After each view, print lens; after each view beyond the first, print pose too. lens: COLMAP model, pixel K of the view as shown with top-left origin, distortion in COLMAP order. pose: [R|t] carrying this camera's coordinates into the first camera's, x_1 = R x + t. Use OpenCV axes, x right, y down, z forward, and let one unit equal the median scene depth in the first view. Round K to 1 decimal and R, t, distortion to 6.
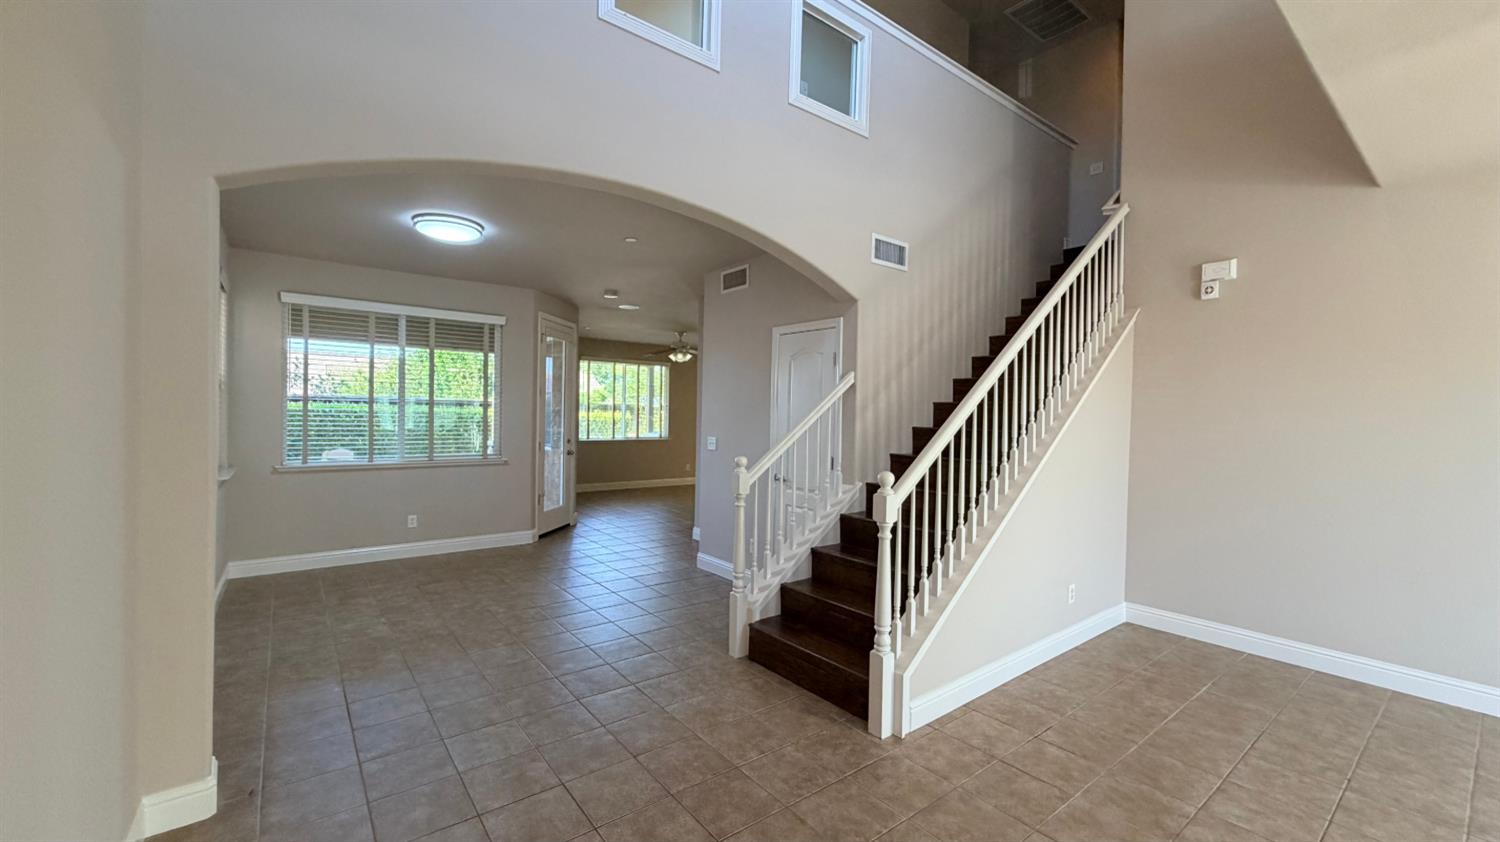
lens RADIAL K [[597.4, 0, 746.4], [0, 597.4, 422.5], [0, 0, 1]] dist [-0.000055, 0.000295]
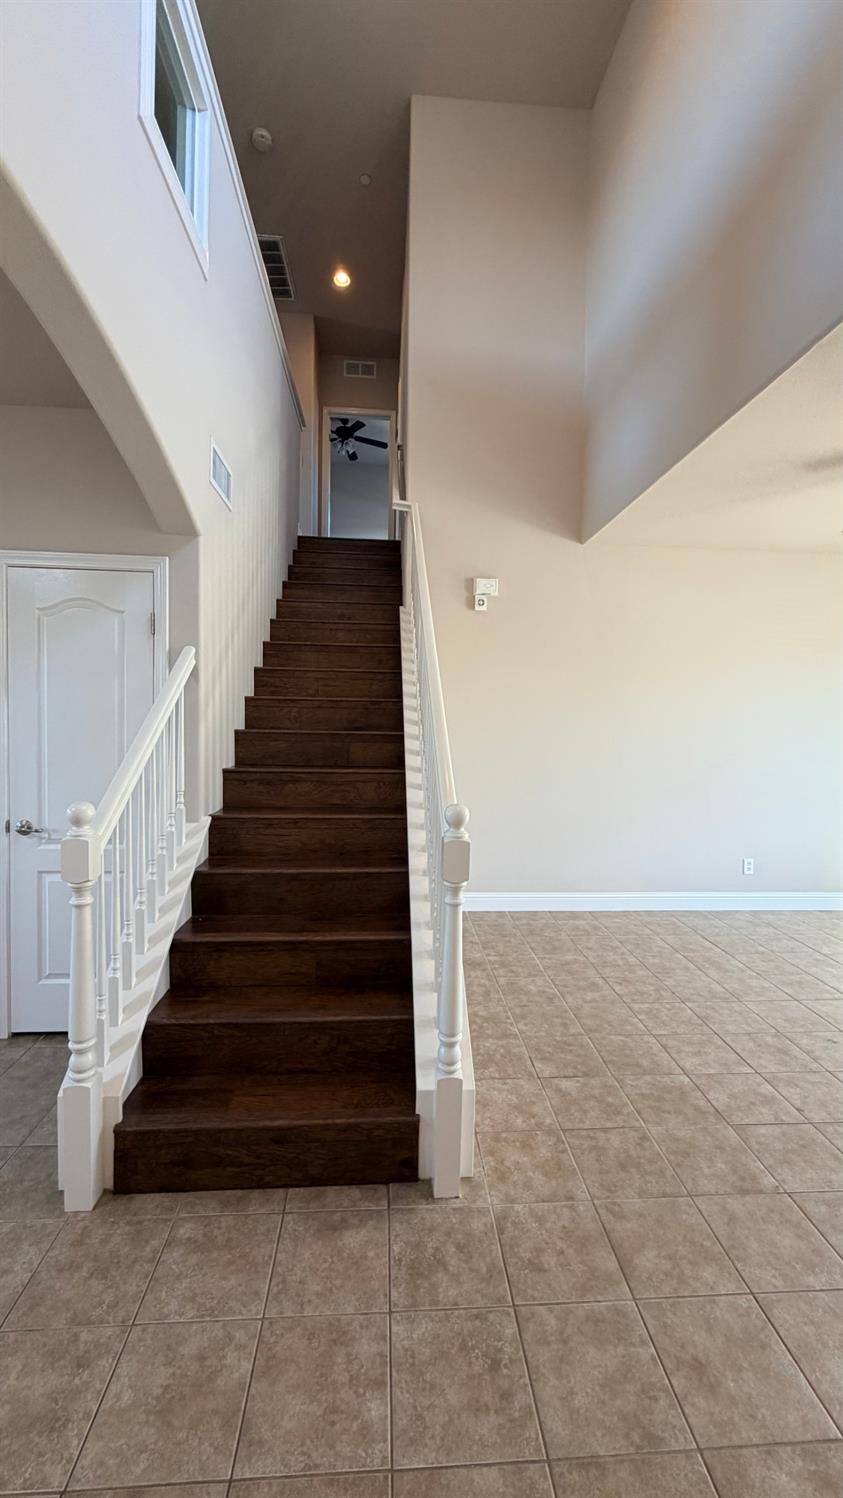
lens RADIAL K [[596.6, 0, 423.2], [0, 596.6, 744.2], [0, 0, 1]] dist [-0.000055, 0.000295]
pose [[0.561259, -0.044631, 0.826436, -0.290286], [0.004355, 0.998690, 0.050976, -0.016441], [-0.827629, -0.025012, 0.560719, 0.578854]]
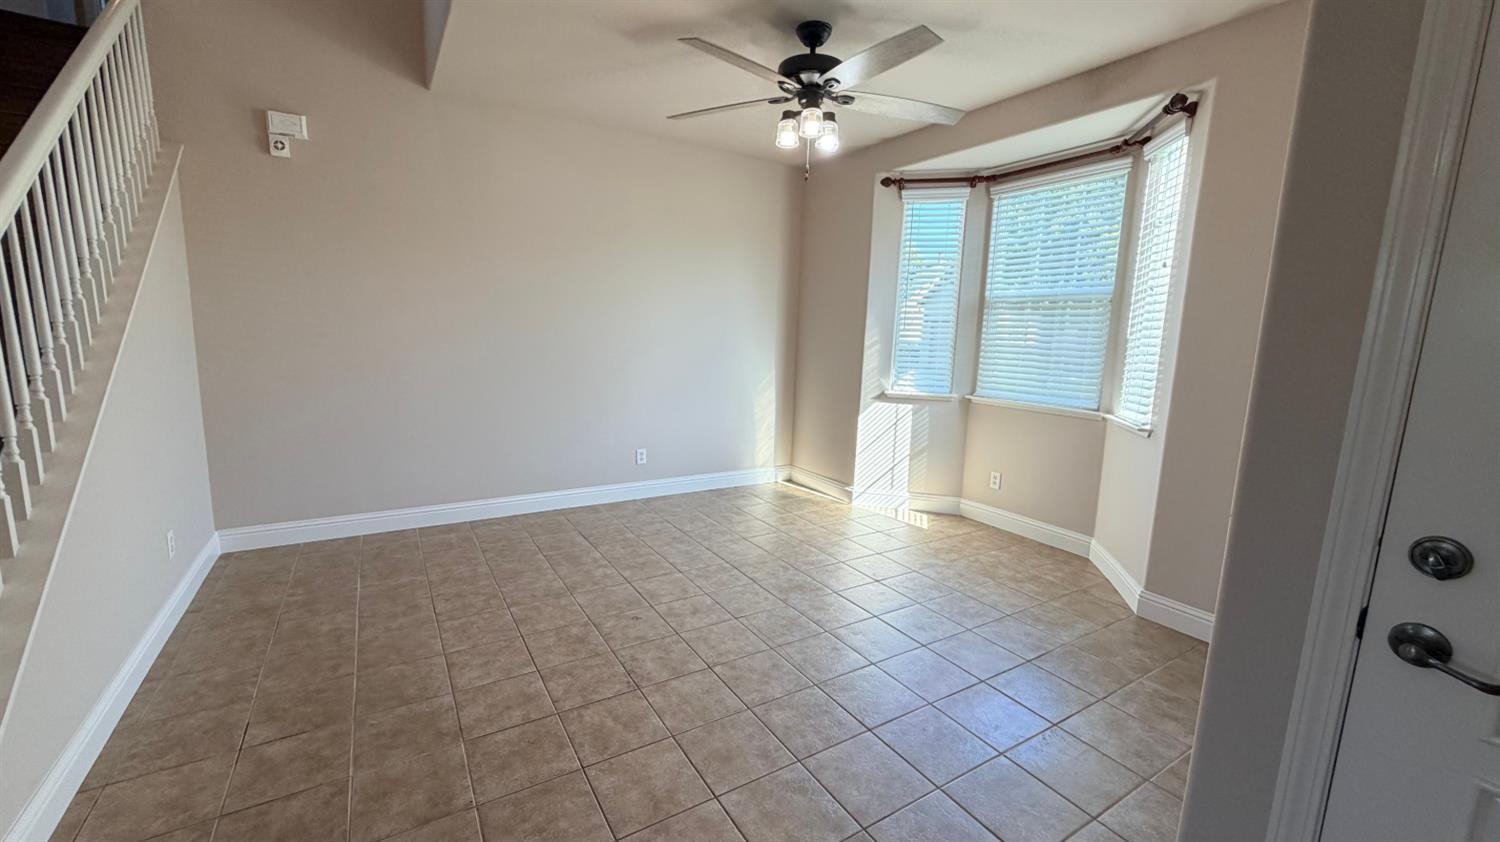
lens RADIAL K [[597.4, 0, 746.4], [0, 597.4, 422.5], [0, 0, 1]] dist [-0.000055, 0.000295]
pose [[0.109419, -0.170692, 0.979230, -0.067365], [-0.013352, 0.984804, 0.173155, 0.013273], [-0.993906, -0.032022, 0.105477, 0.303095]]
